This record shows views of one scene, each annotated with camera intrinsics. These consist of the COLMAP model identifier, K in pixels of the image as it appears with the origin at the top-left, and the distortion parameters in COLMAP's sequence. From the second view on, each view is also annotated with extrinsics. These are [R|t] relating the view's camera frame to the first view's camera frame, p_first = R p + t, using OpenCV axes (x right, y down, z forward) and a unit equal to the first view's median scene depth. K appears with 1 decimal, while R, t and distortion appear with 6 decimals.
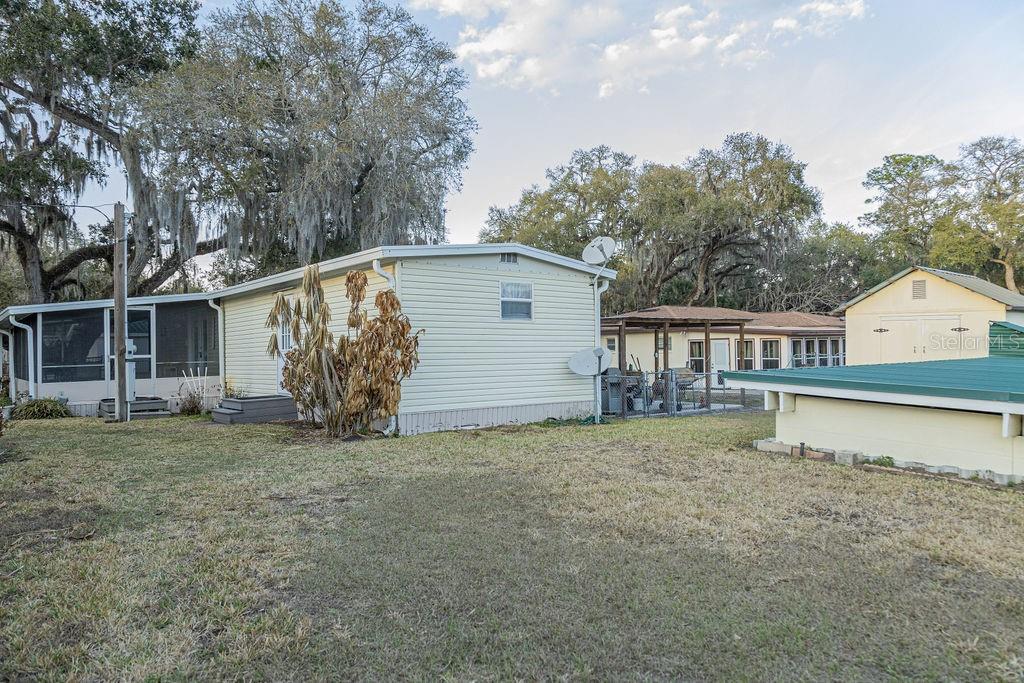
lens RADIAL K [[713.8, 0, 539.9], [0, 713.8, 345.5], [0, 0, 1]] dist [0.003315, 0.001369]
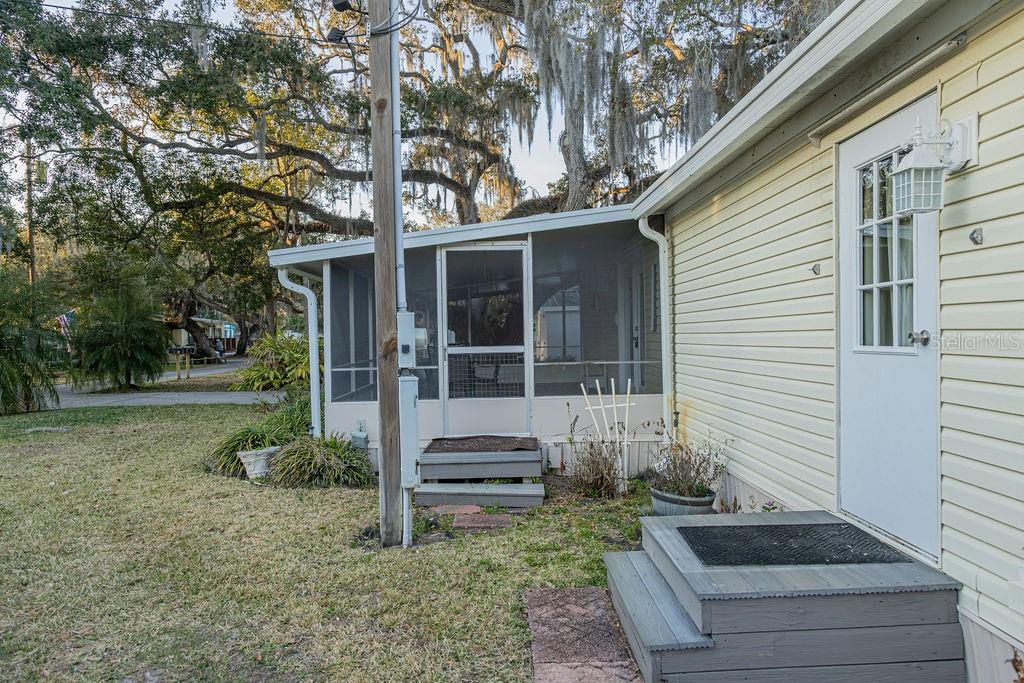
lens RADIAL K [[713.8, 0, 539.9], [0, 713.8, 345.5], [0, 0, 1]] dist [0.003315, 0.001369]
pose [[0.804650, 0.014703, -0.593568, -0.263779], [0.006292, 0.999426, 0.033287, -0.003027], [0.593717, -0.030519, 0.804095, 0.637112]]
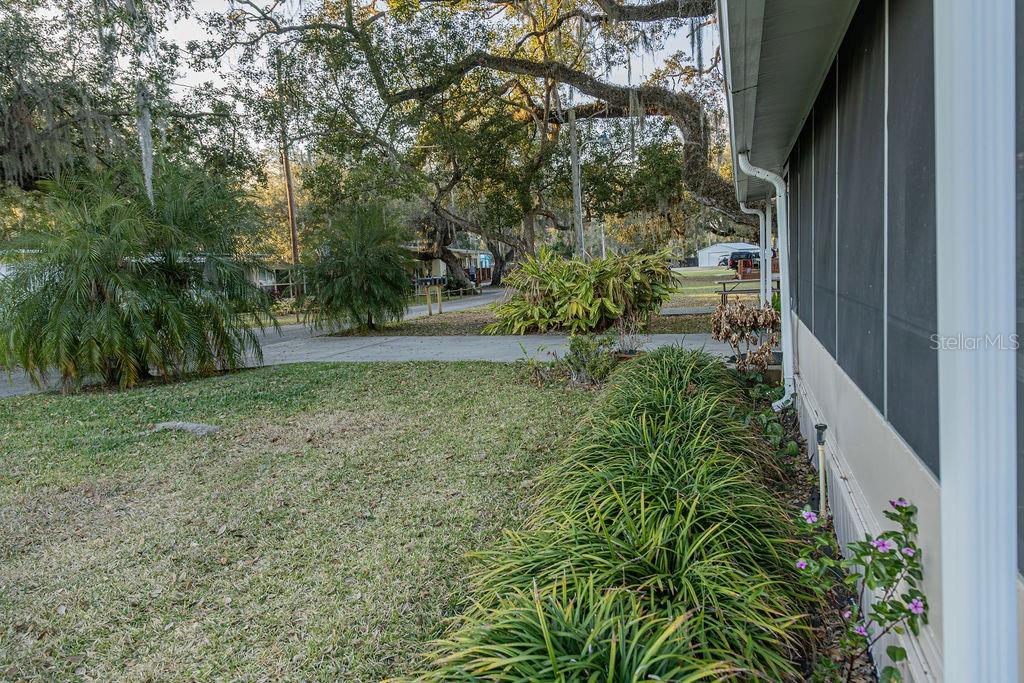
lens RADIAL K [[713.8, 0, 539.9], [0, 713.8, 345.5], [0, 0, 1]] dist [0.003315, 0.001369]
pose [[0.565416, 0.081154, -0.820804, -0.394390], [0.042433, 0.990968, 0.127209, 0.002950], [0.823714, -0.106755, 0.556866, 0.714921]]
